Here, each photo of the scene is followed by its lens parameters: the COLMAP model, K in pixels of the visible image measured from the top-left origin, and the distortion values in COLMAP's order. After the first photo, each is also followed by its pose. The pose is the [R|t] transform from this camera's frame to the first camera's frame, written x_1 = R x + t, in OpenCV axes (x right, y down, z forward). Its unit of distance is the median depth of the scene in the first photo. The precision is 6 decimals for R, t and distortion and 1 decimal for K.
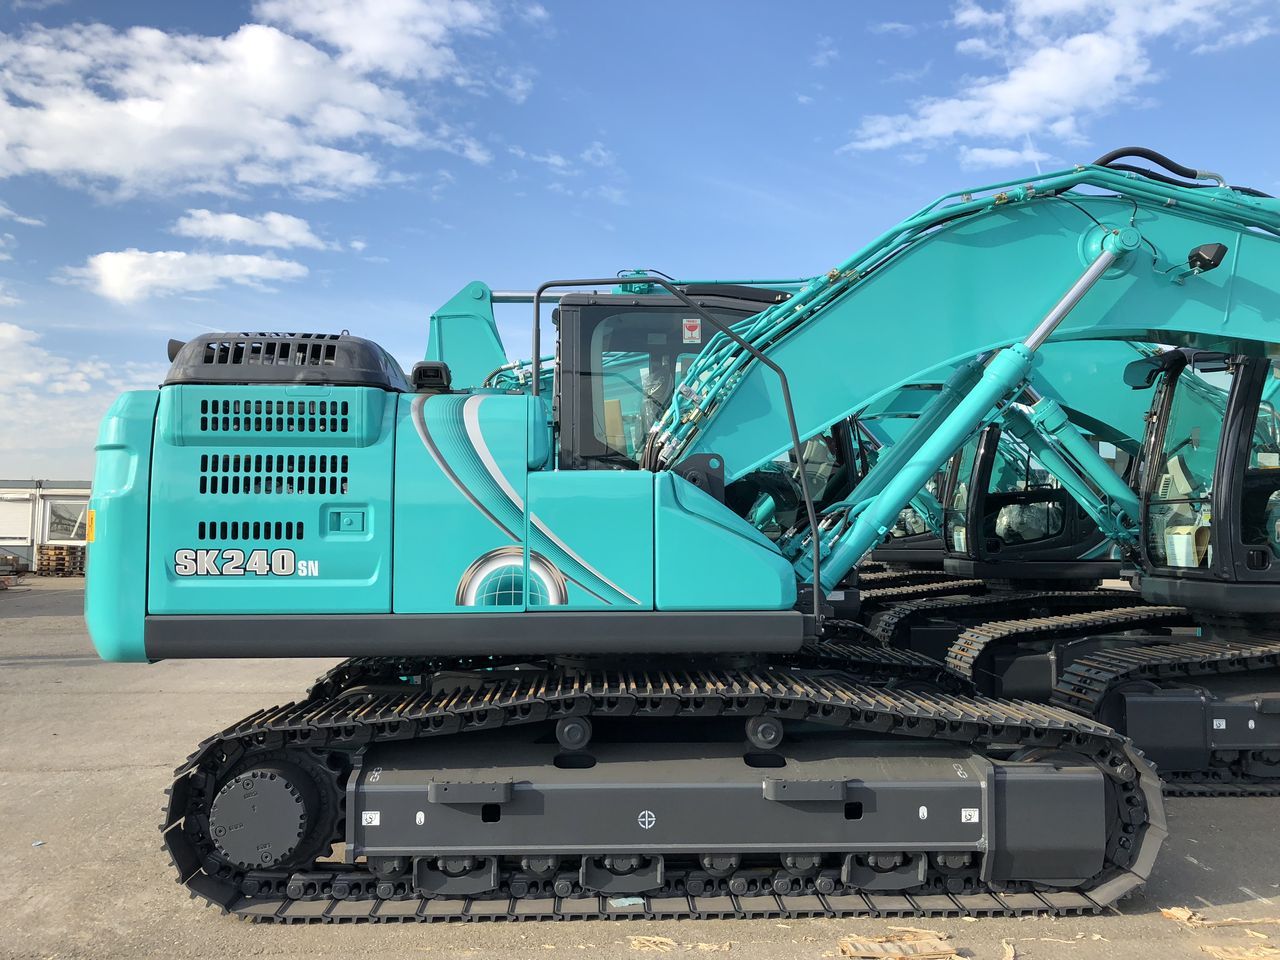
lens RADIAL K [[1033.8, 0, 647.3], [0, 1033.8, 474.4], [0, 0, 1]] dist [0.008502, -0.007822]
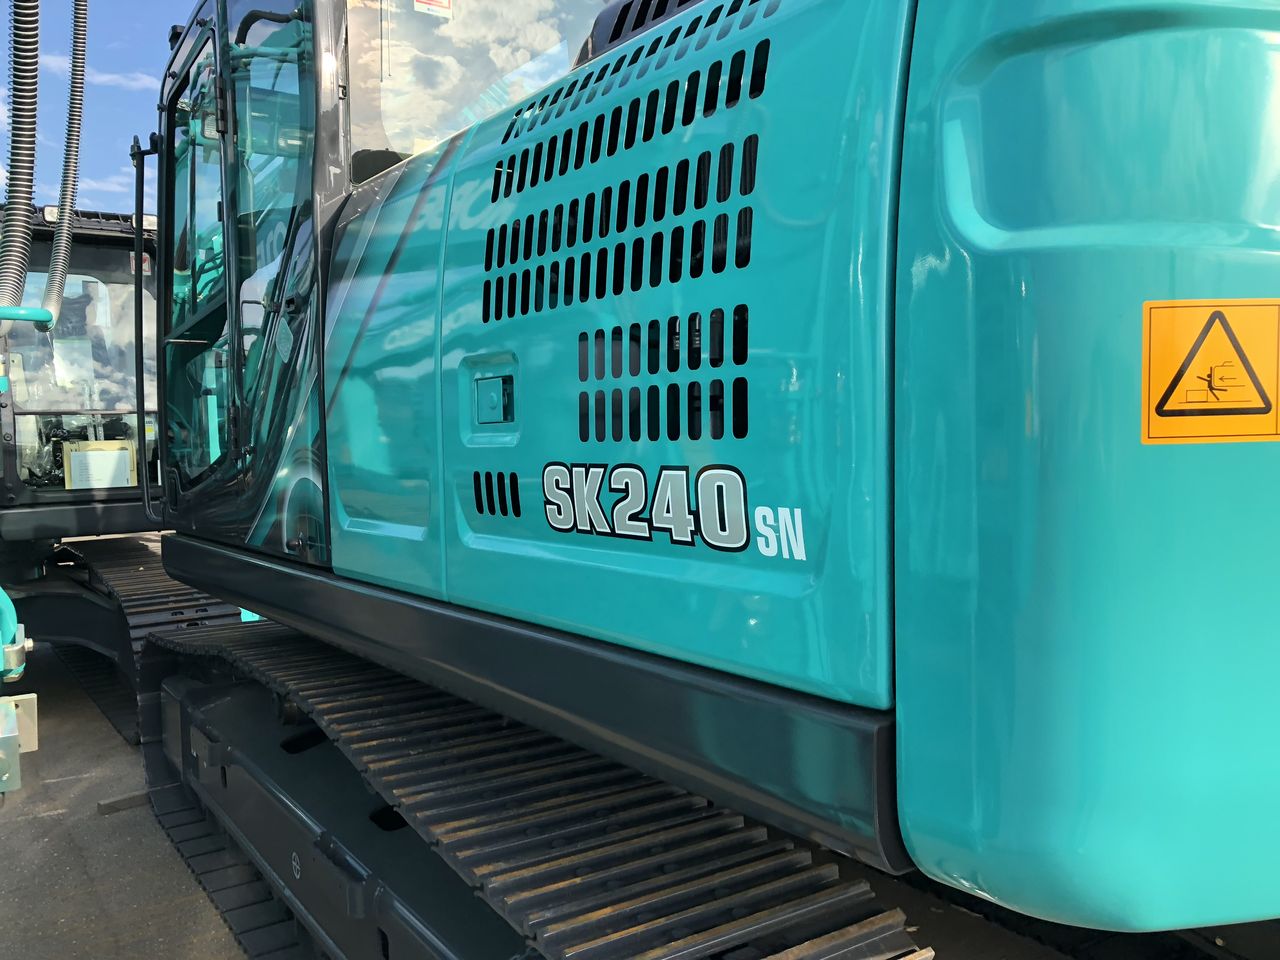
lens RADIAL K [[1036.0, 0, 640.0], [0, 1036.0, 480.0], [0, 0, 1]] dist [0.000392, 0.012105]
pose [[0.544977, 0.024809, -0.838084, -0.103773], [0.052296, 0.996610, 0.063508, 0.054670], [0.836819, -0.078438, 0.541832, 0.798104]]
